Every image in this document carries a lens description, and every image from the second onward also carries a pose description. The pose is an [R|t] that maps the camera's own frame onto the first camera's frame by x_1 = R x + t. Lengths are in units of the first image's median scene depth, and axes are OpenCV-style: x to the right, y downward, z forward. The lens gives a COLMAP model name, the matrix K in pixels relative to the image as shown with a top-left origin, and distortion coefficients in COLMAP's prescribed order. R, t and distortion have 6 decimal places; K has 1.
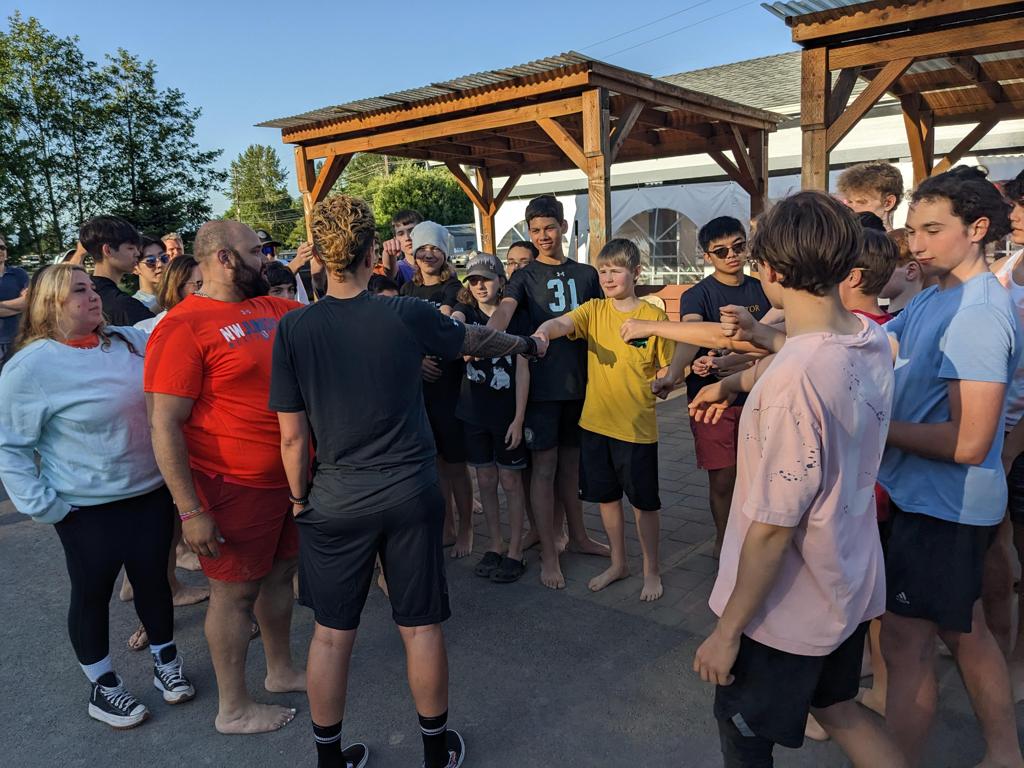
lens RADIAL K [[797.4, 0, 513.1], [0, 797.4, 387.5], [0, 0, 1]] dist [0.017478, -0.047534]
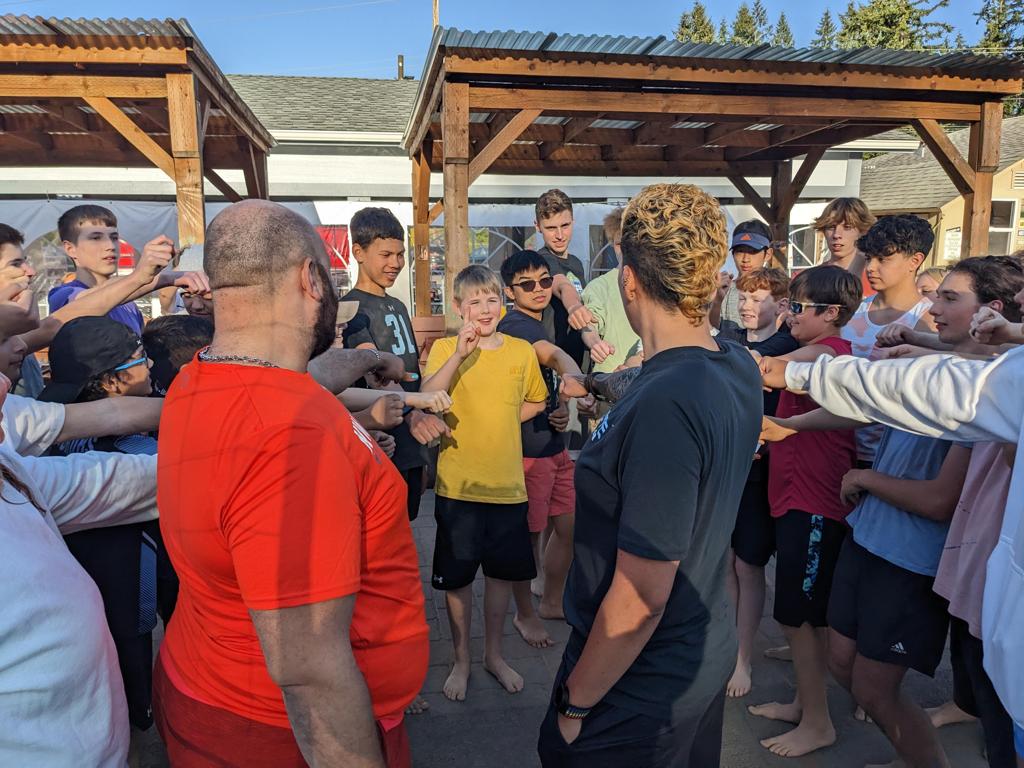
lens RADIAL K [[797.4, 0, 473.6], [0, 797.4, 378.9], [0, 0, 1]] dist [0.017478, -0.047534]
pose [[0.692140, -0.055562, 0.719622, -0.282815], [0.090066, 0.995888, -0.009733, -0.037166], [-0.716122, 0.071550, 0.694298, 0.262071]]
